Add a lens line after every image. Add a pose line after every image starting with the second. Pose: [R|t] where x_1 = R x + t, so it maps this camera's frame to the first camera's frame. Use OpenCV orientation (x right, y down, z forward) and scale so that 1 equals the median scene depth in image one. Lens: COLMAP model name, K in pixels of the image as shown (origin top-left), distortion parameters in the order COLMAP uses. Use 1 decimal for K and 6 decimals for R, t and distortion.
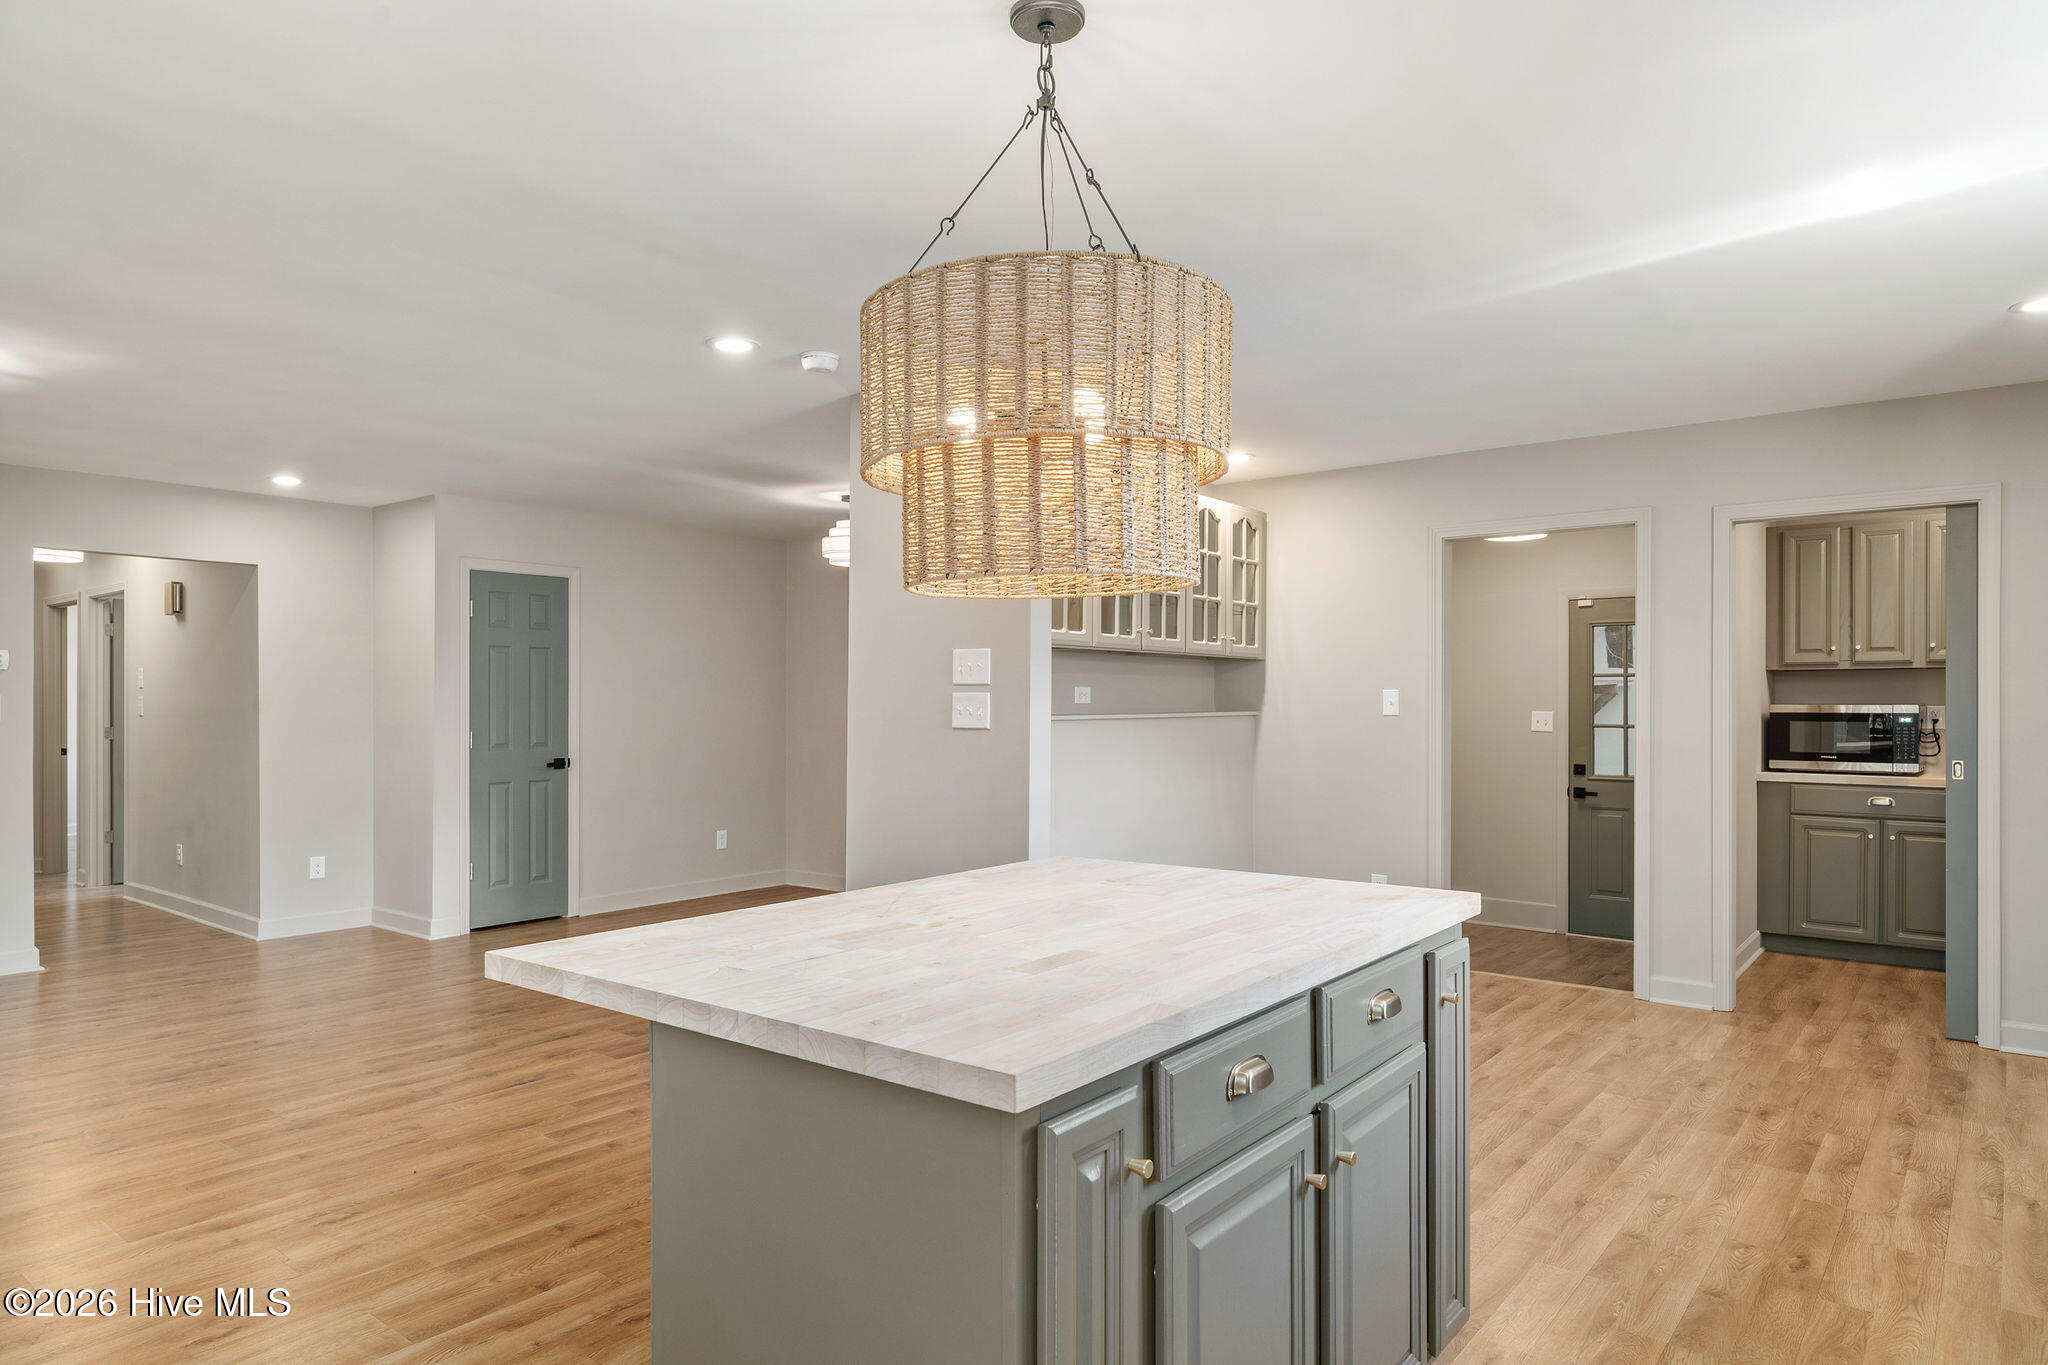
lens RADIAL K [[1225.8, 0, 1006.9], [0, 1225.8, 703.0], [0, 0, 1]] dist [0.001562, 0.000855]
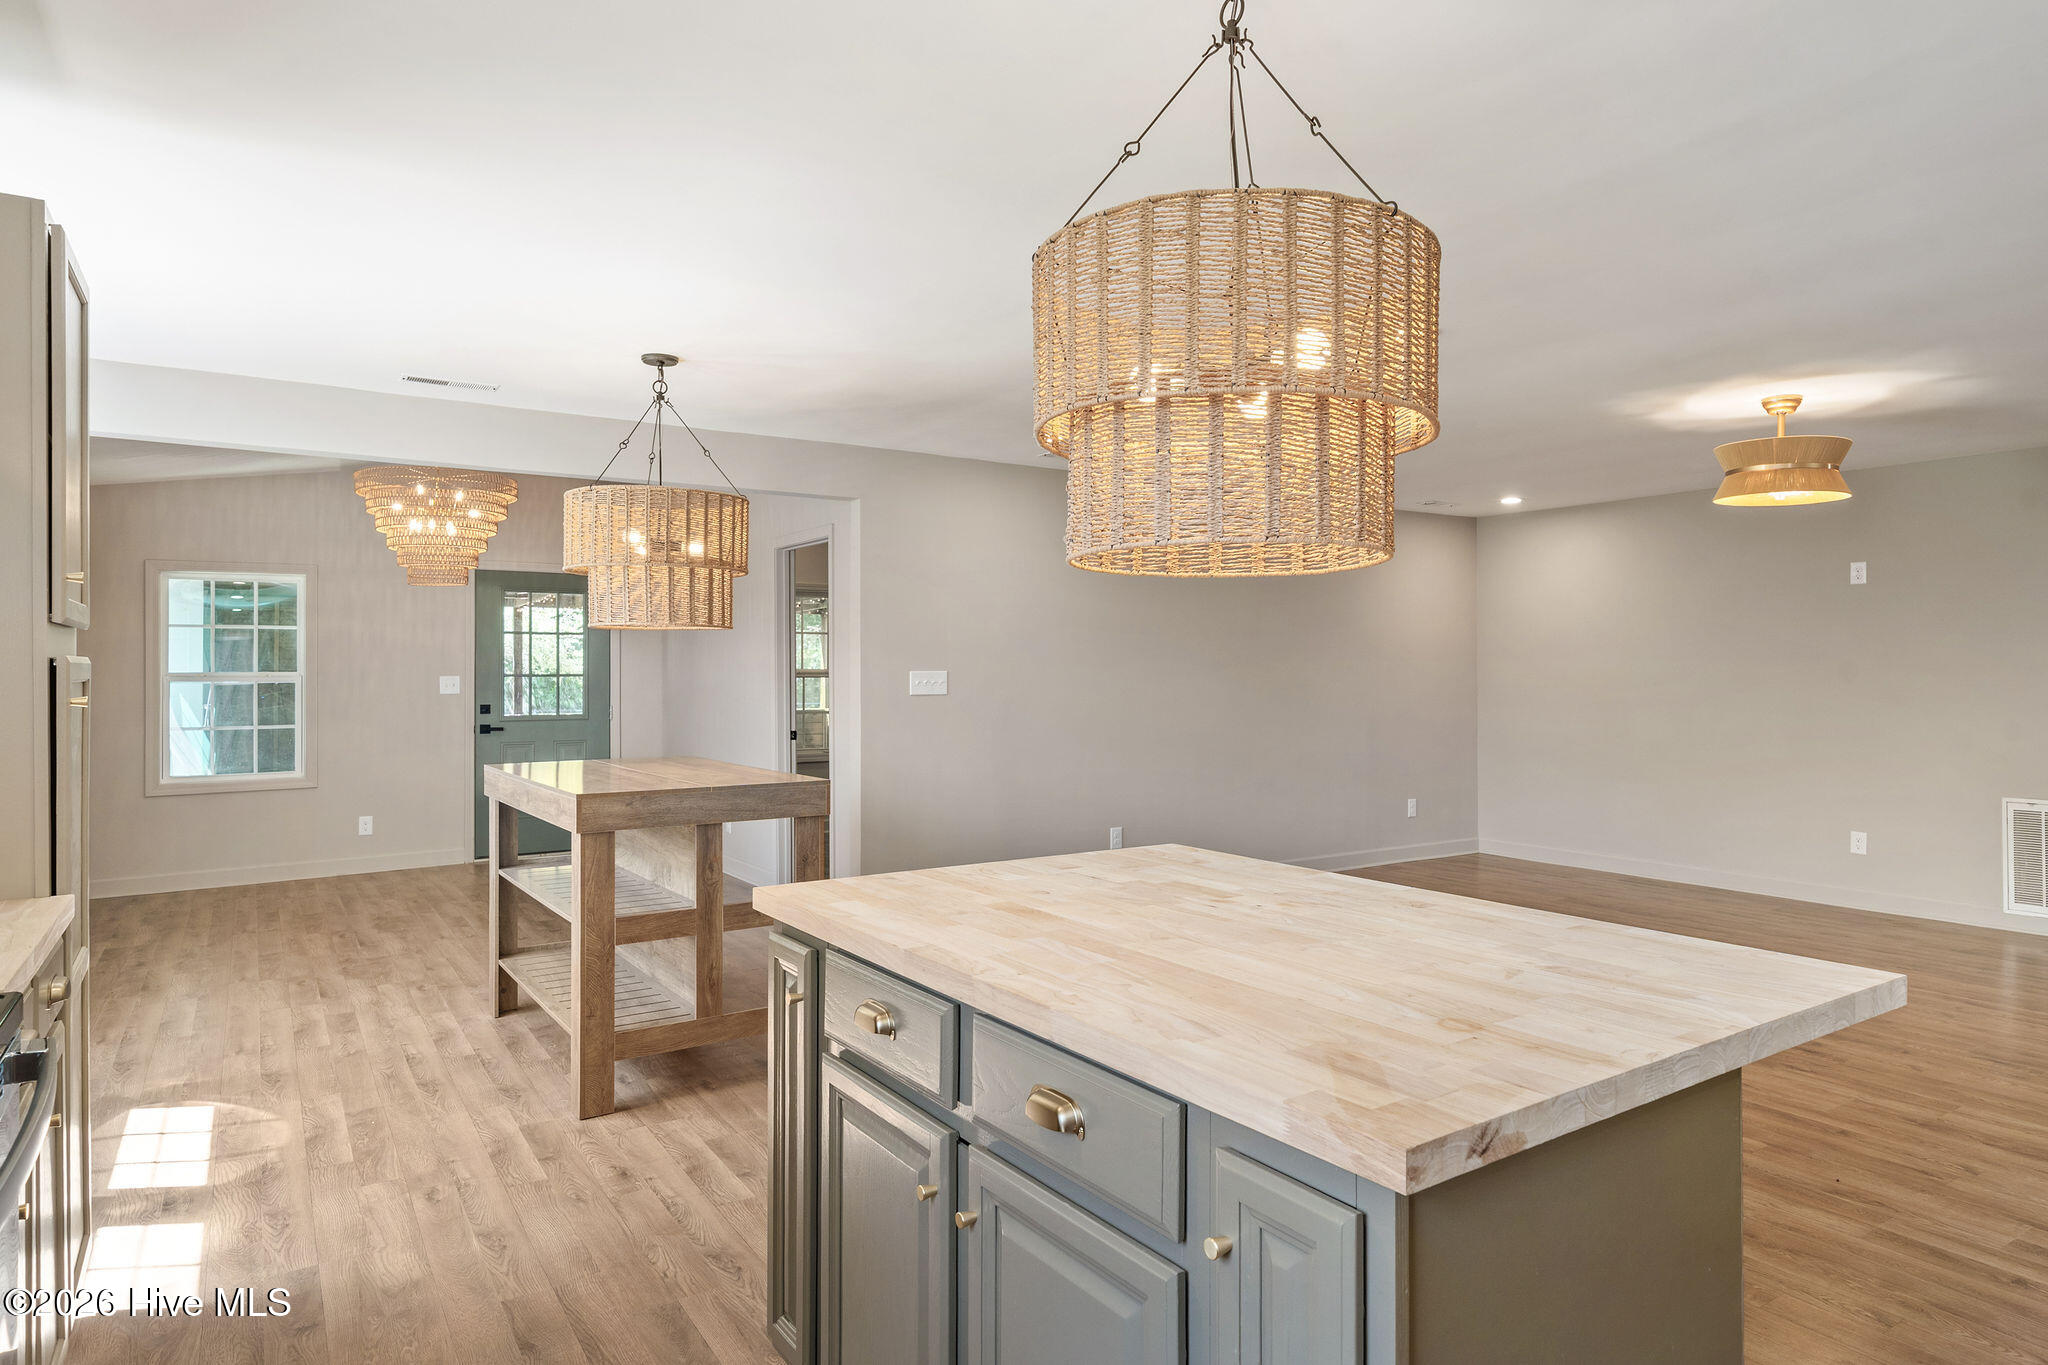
lens RADIAL K [[1191.9, 0, 1062.3], [0, 1191.9, 661.9], [0, 0, 1]] dist [0.003909, 0.001035]
pose [[-0.282526, -0.005677, -0.959243, 0.444693], [0.000608, 0.999981, -0.006097, -0.007975], [0.959259, -0.002305, -0.282517, 0.540683]]
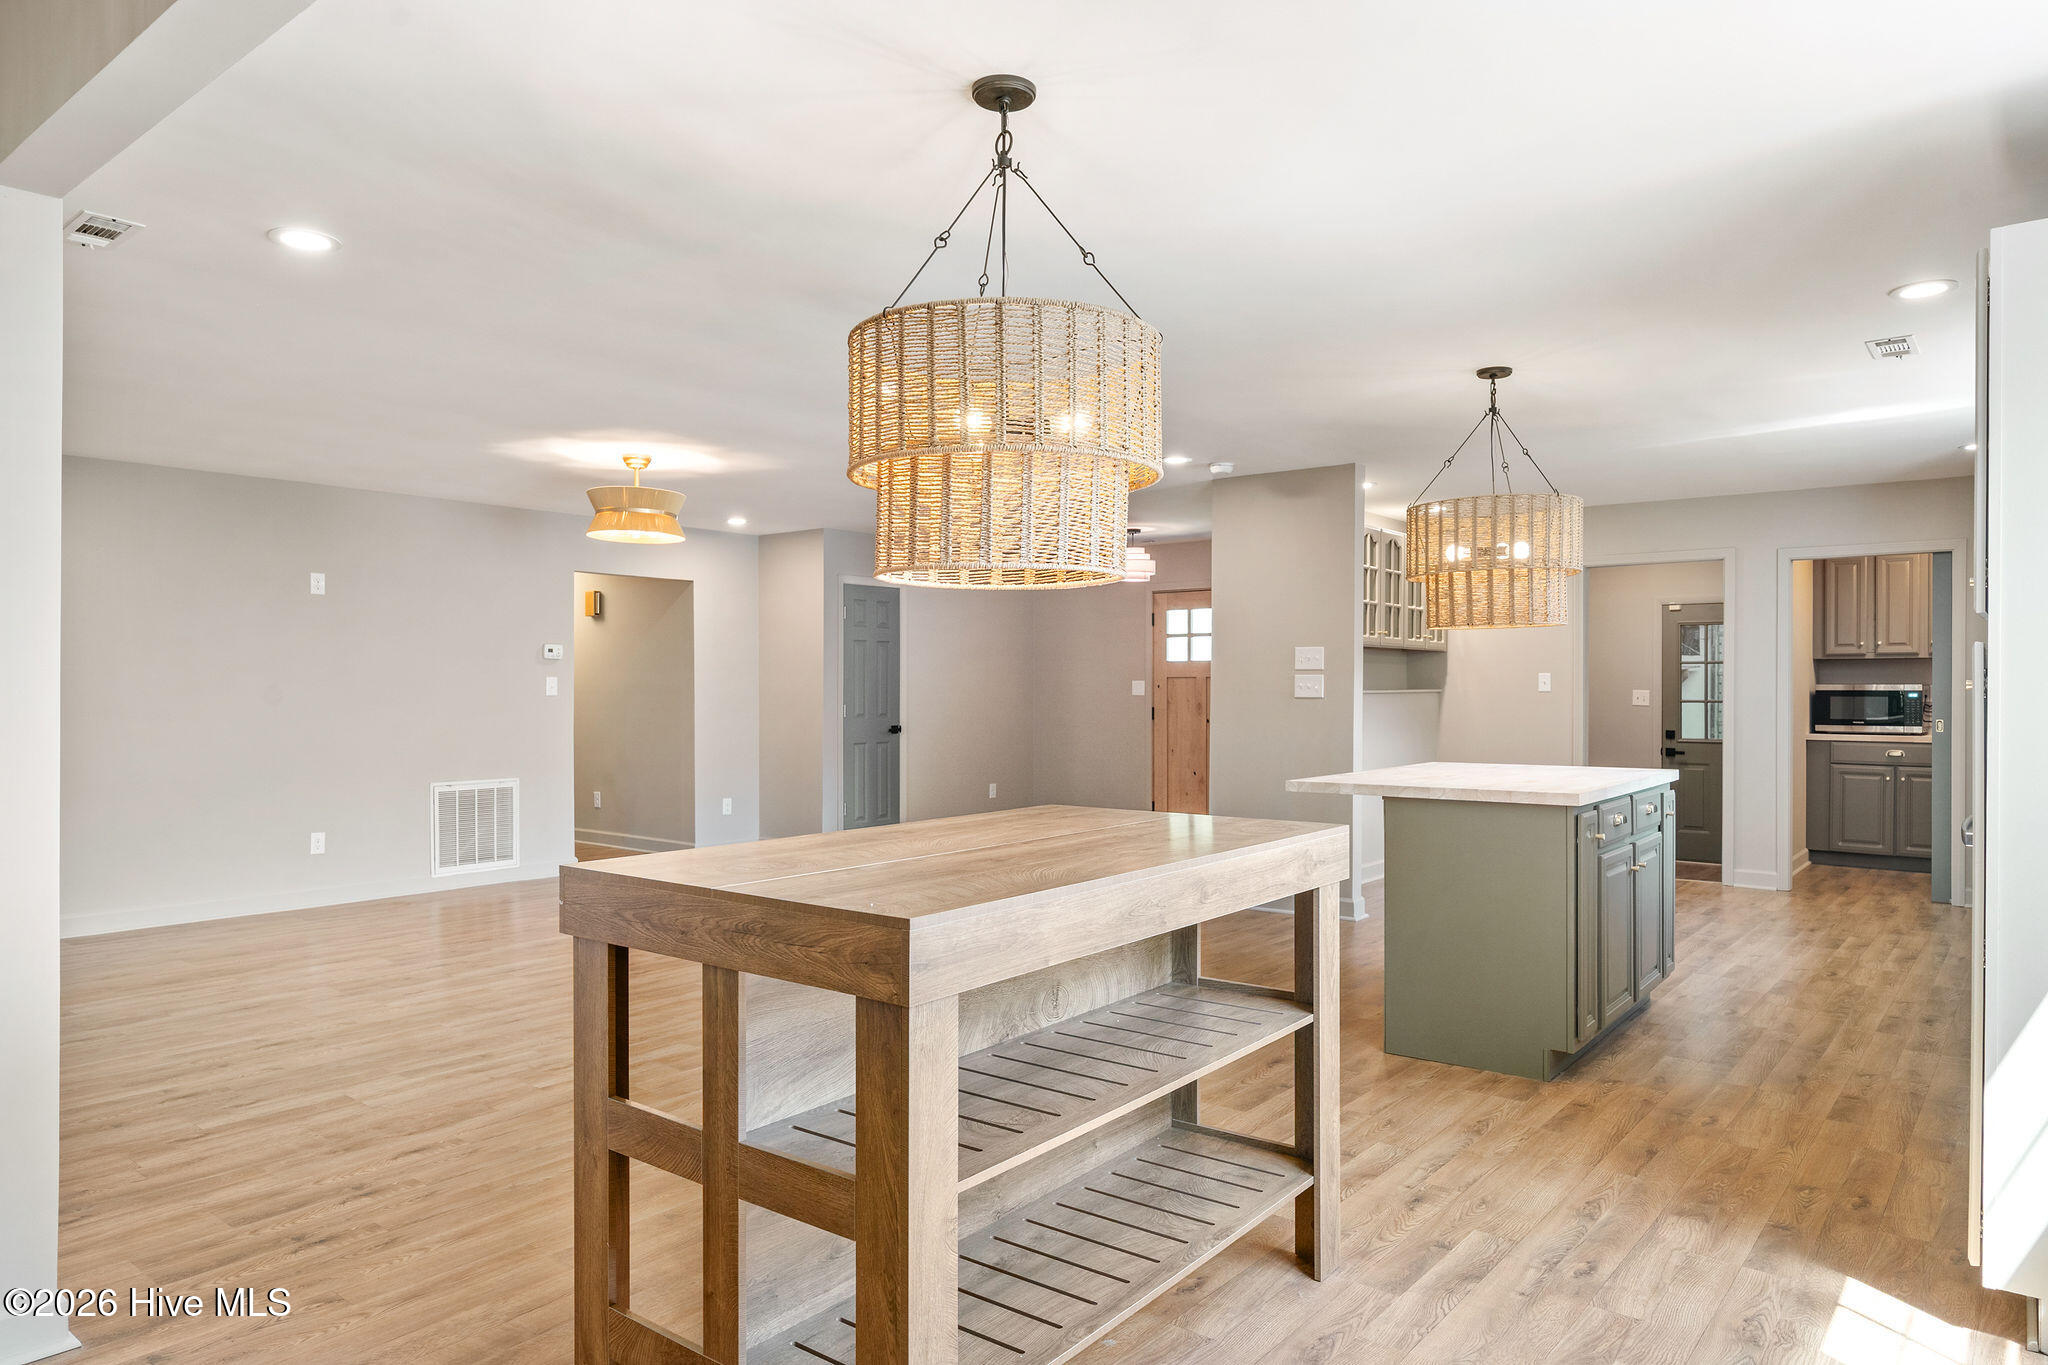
lens RADIAL K [[1274.4, 0, 1020.3], [0, 1274.4, 690.8], [0, 0, 1]] dist [0.002600, -0.000819]
pose [[1.000000, 0.000228, -0.000497, -0.396667], [-0.000227, 0.999998, 0.001898, 0.008904], [0.000498, -0.001898, 0.999998, -0.634813]]
